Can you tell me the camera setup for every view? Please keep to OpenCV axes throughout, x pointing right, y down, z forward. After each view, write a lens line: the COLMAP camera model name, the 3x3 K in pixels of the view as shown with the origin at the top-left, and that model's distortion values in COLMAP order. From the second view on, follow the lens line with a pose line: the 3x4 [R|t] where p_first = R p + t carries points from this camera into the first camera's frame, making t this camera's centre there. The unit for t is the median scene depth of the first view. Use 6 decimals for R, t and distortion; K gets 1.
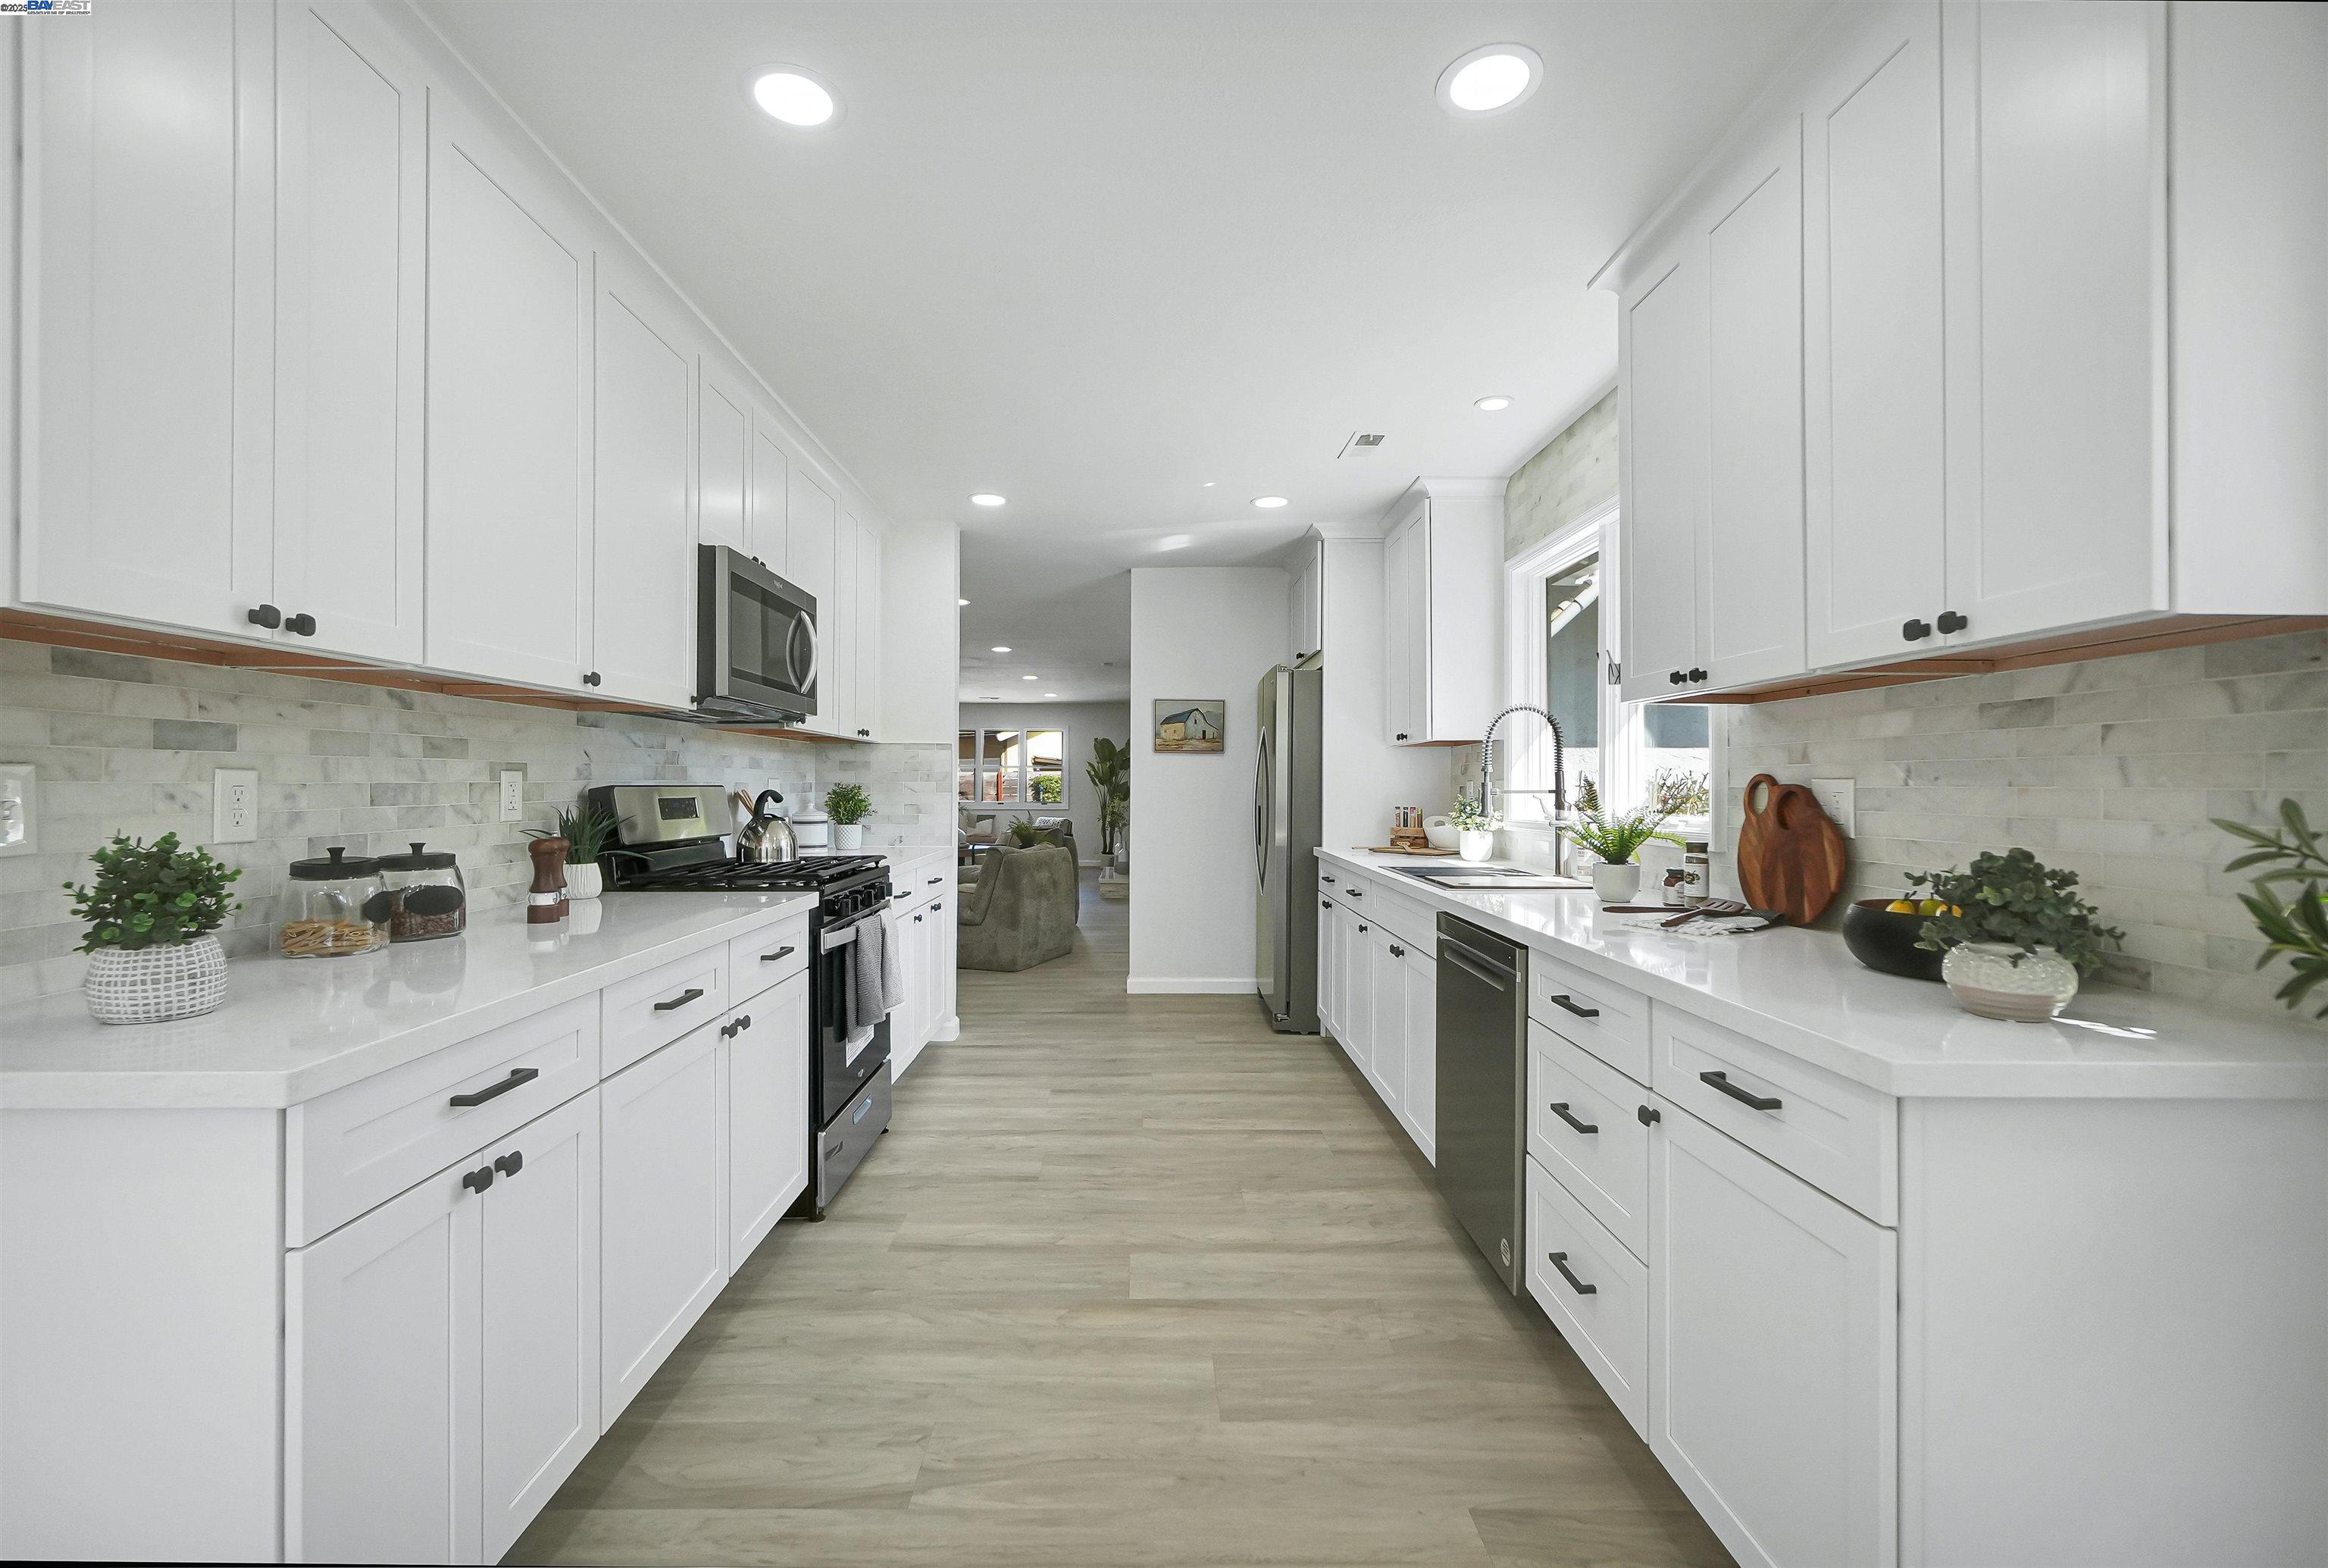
lens RADIAL K [[1013.5, 0, 1149.4], [0, 1013.5, 781.2], [0, 0, 1]] dist [-0.000228, 0.000348]
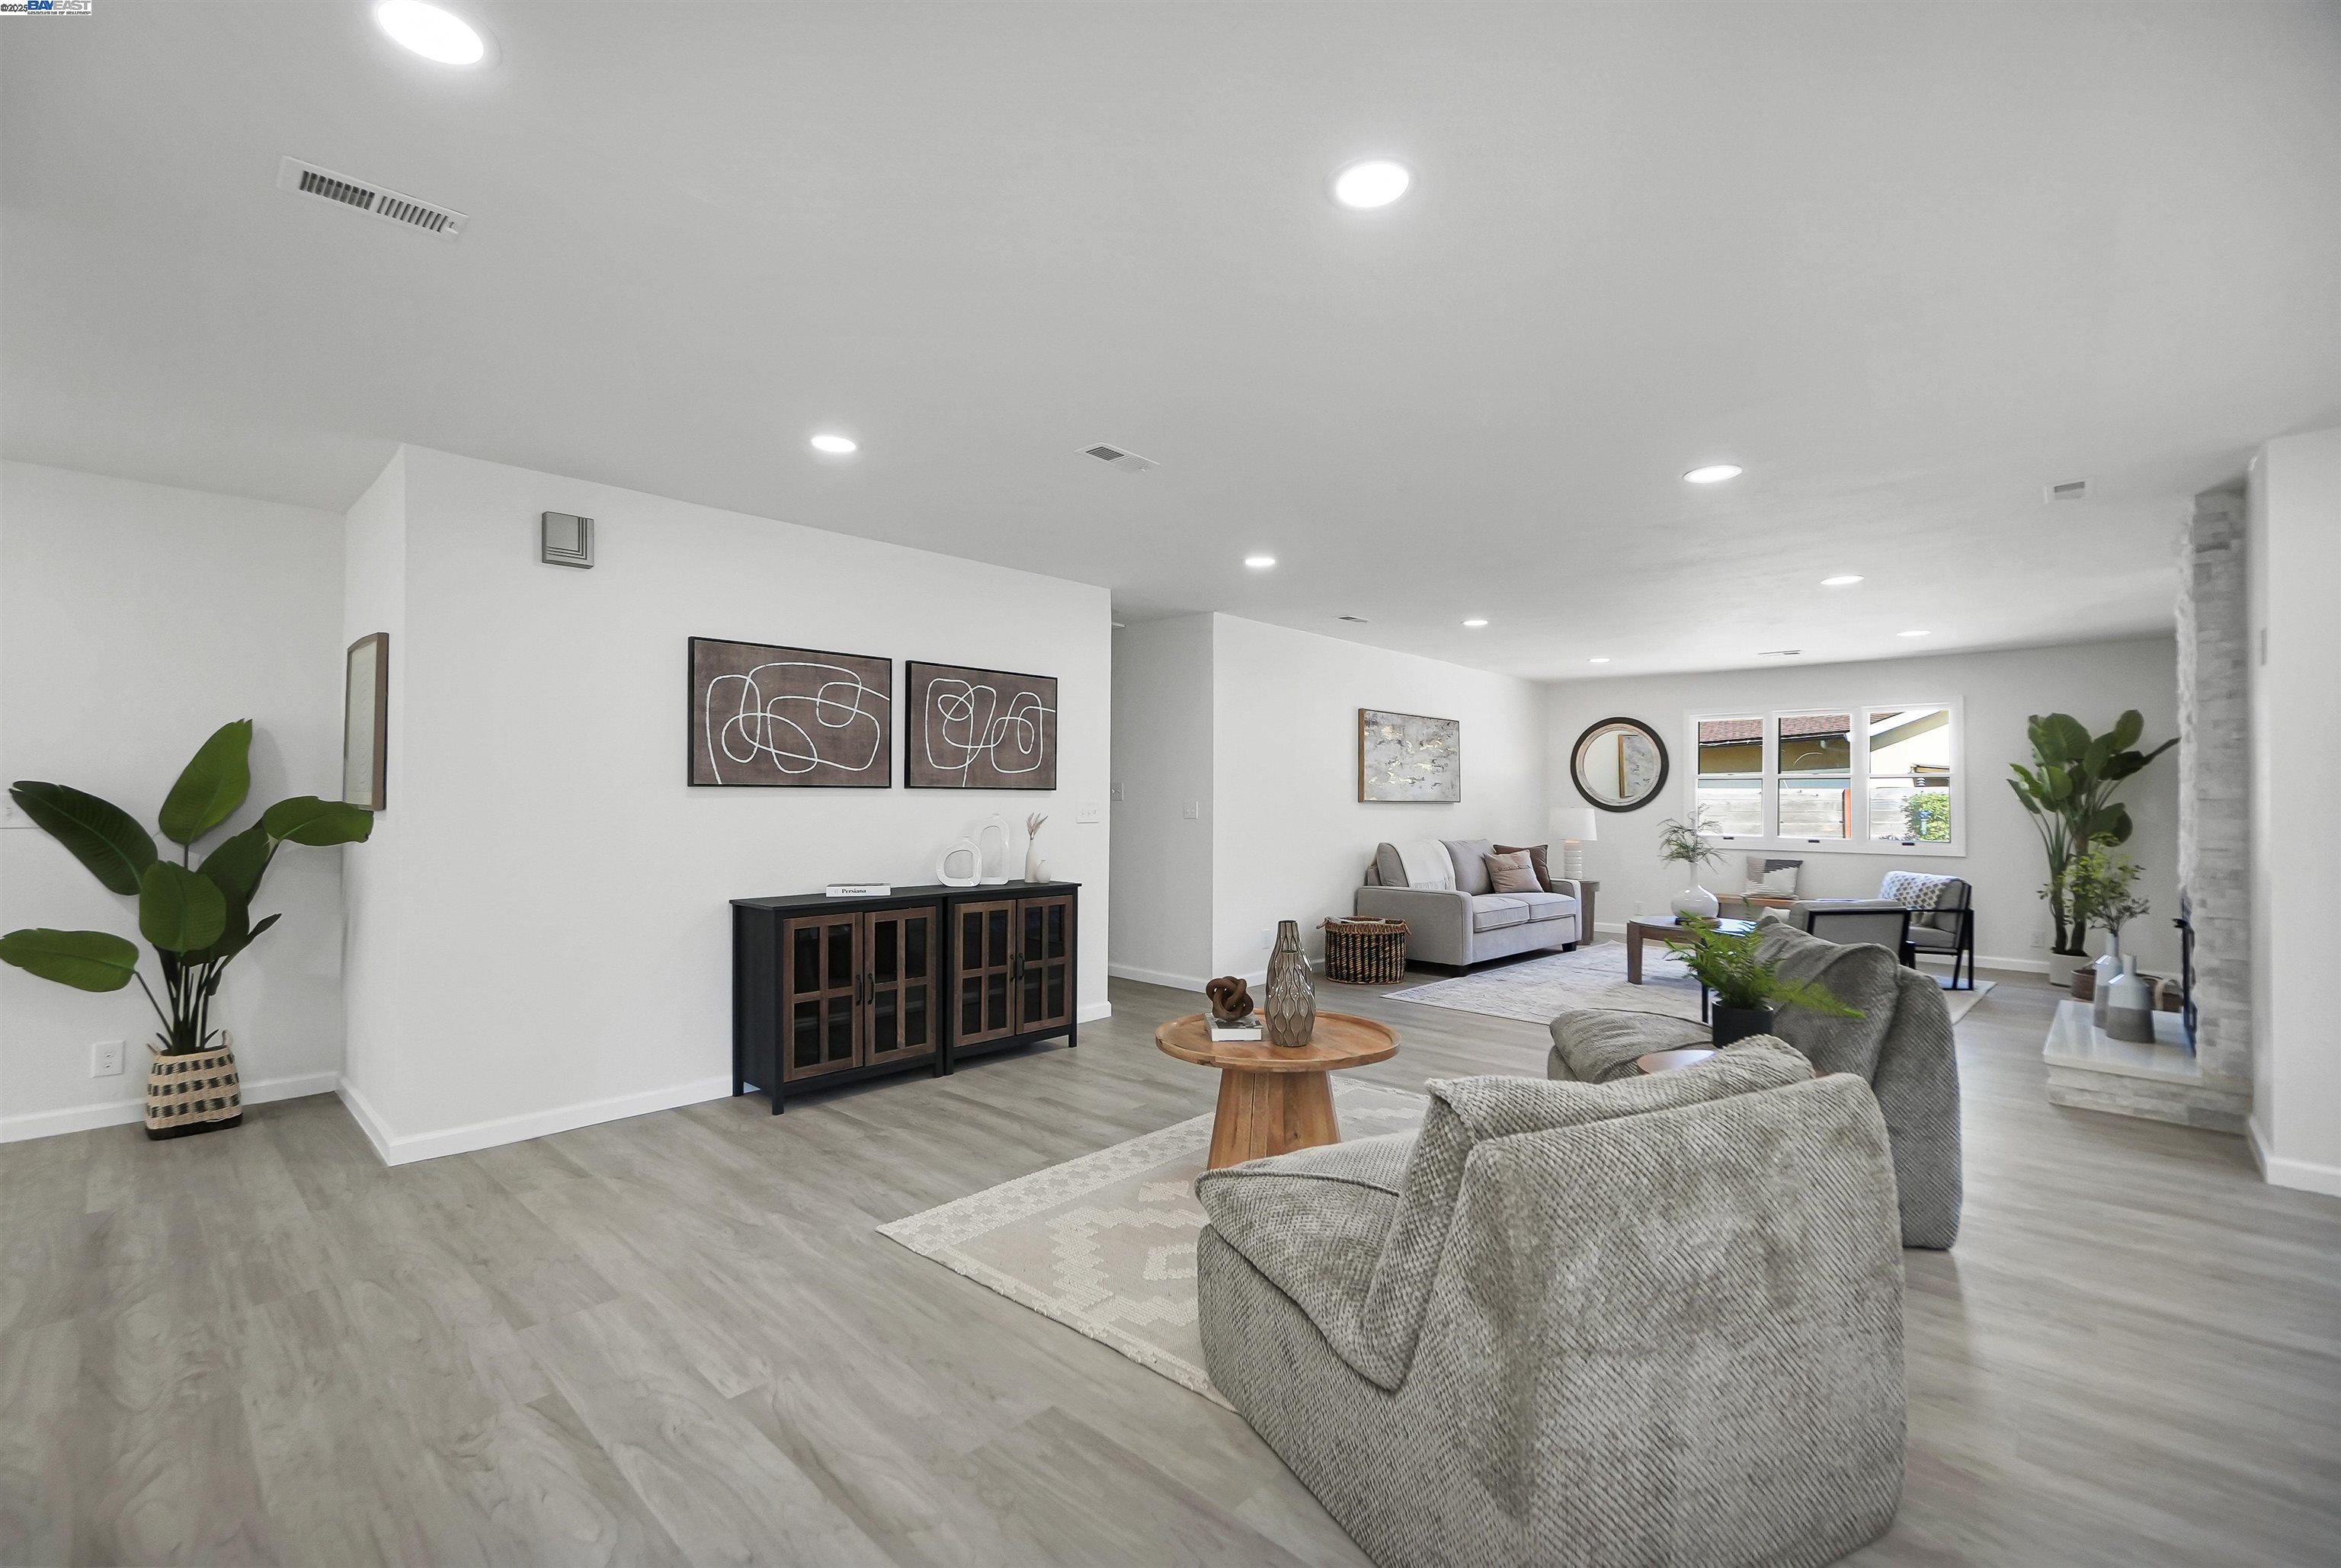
lens RADIAL K [[1018.0, 0, 1165.1], [0, 1018.0, 776.4], [0, 0, 1]] dist [-0.010246, 0.006476]
pose [[0.721634, -0.012397, -0.692164, -0.080940], [-0.003899, 0.999751, -0.021972, -0.001341], [0.692264, 0.018555, 0.721406, 1.717665]]
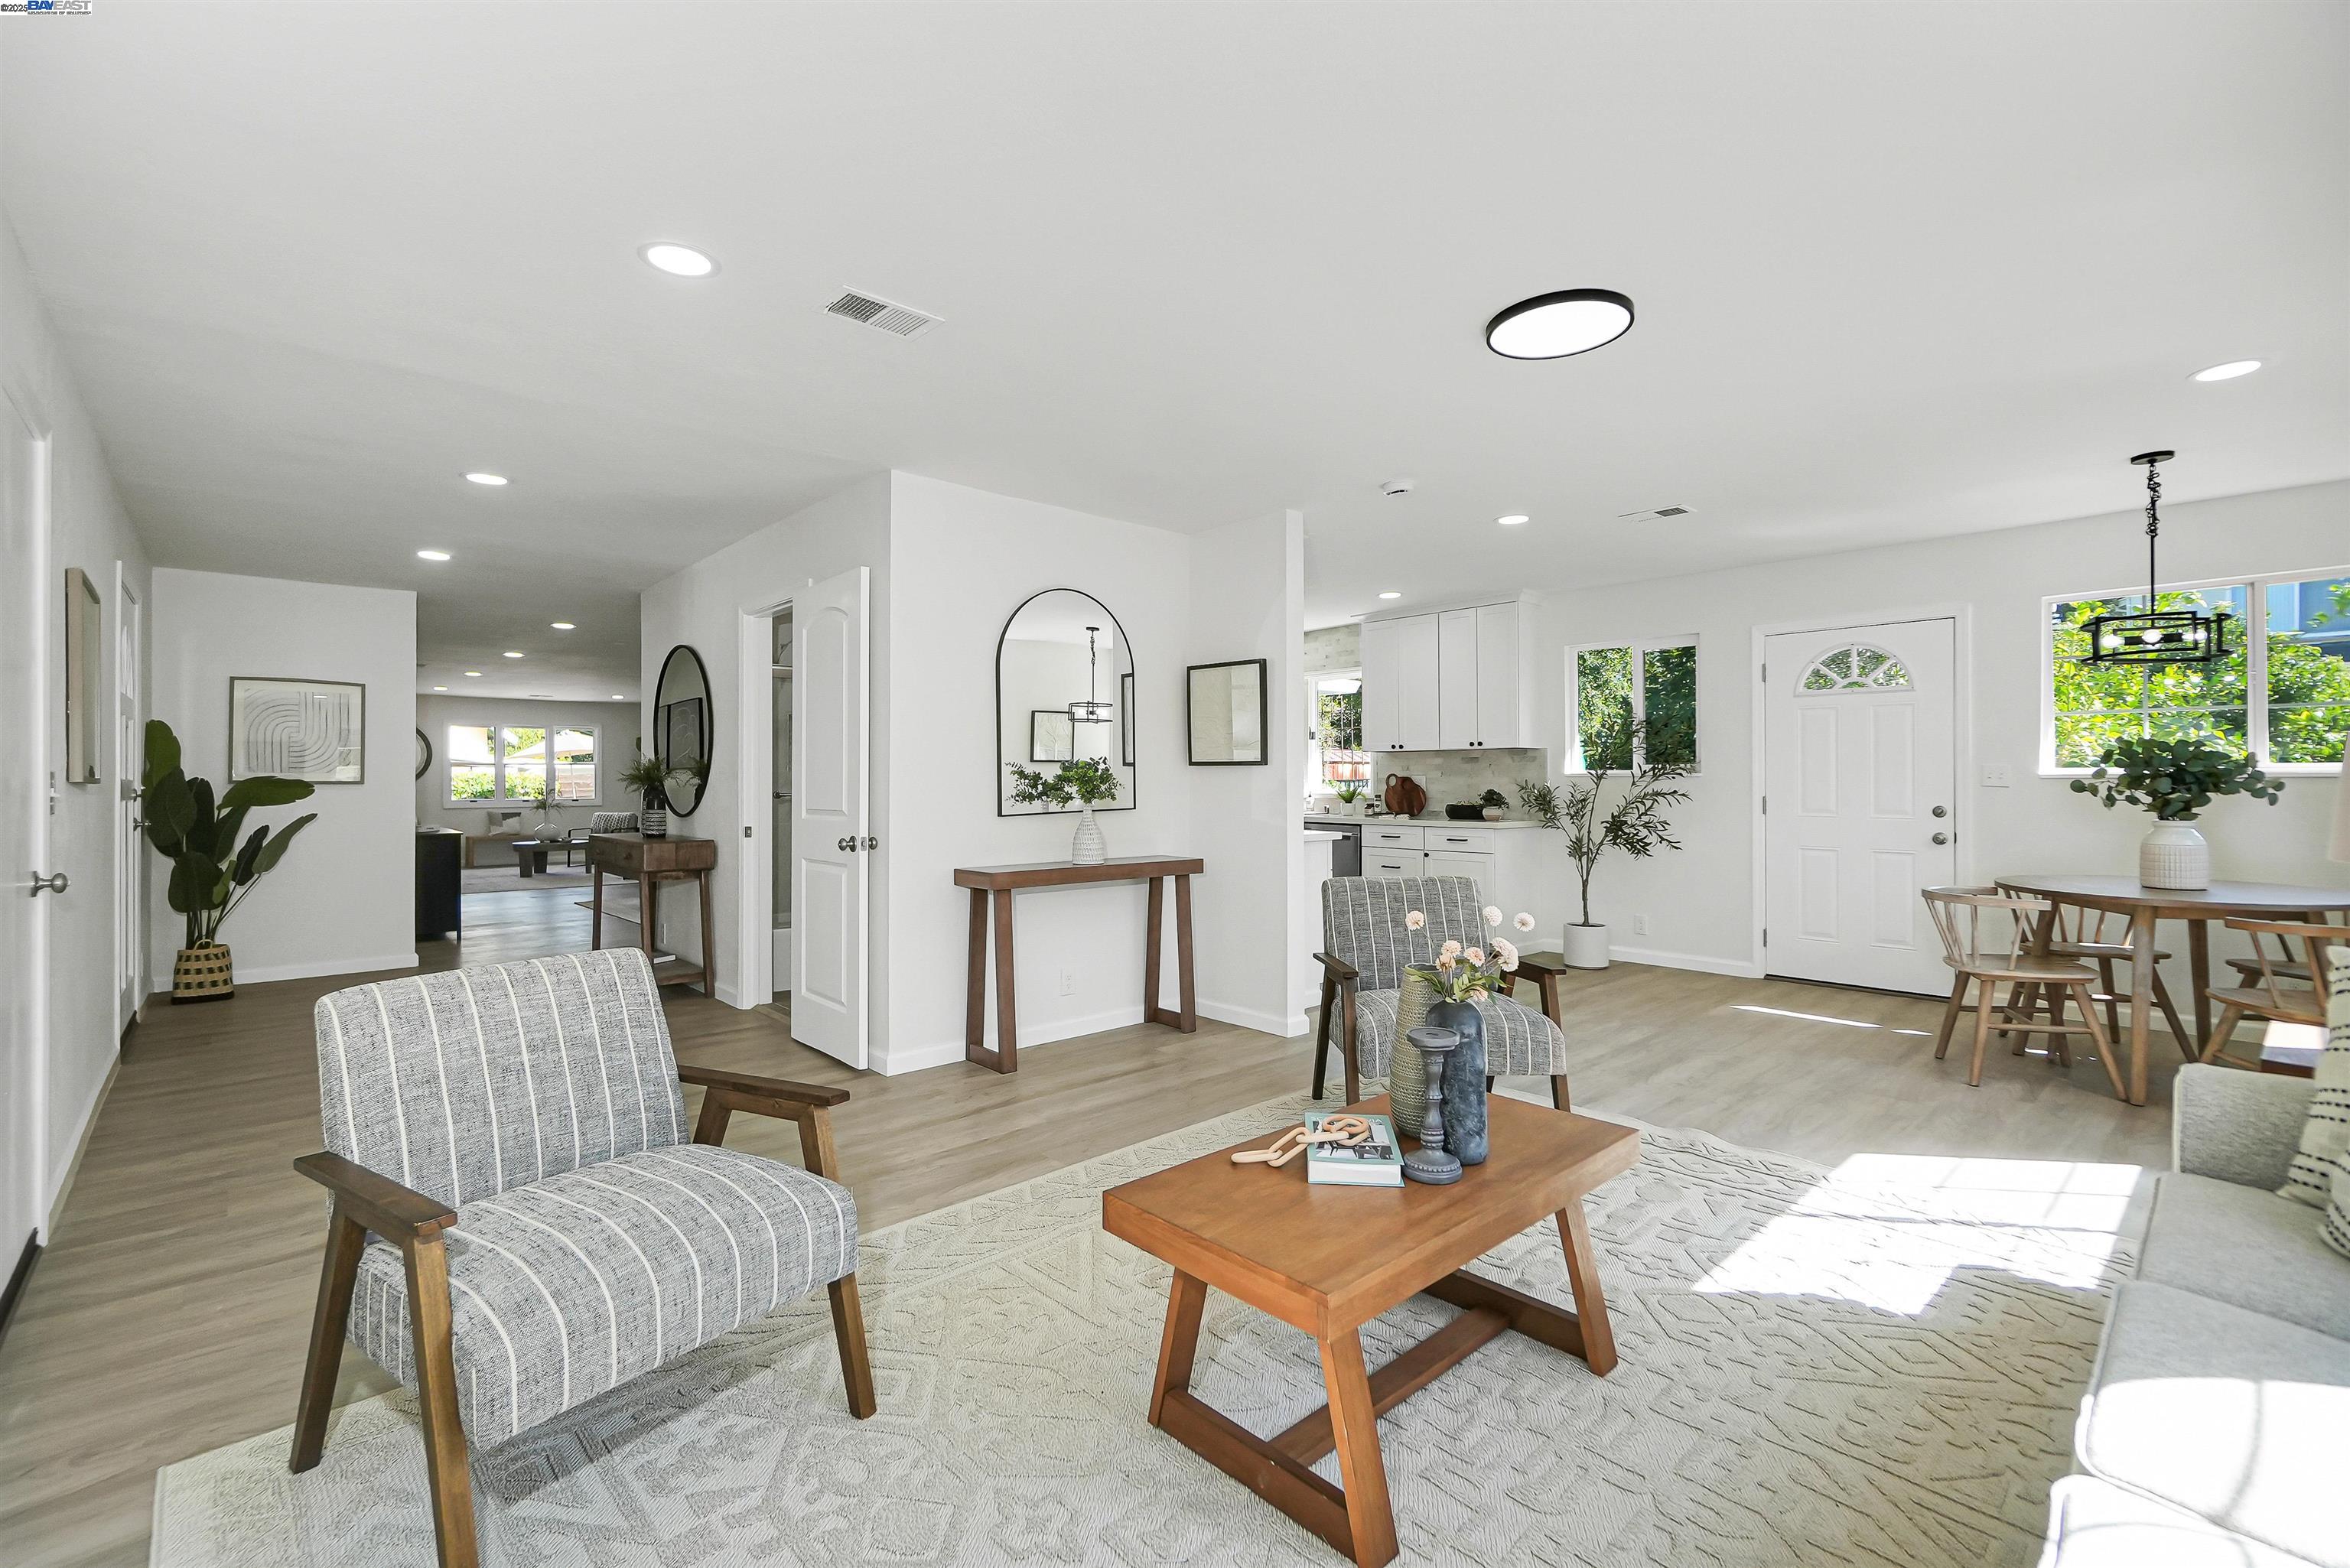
lens RADIAL K [[1034.7, 0, 1162.6], [0, 1034.7, 773.3], [0, 0, 1]] dist [-0.016114, 0.007757]
pose [[0.741641, 0.002091, 0.670794, -1.823599], [0.002242, 0.999982, -0.005596, 0.007085], [-0.670793, 0.005654, 0.741623, -0.834734]]
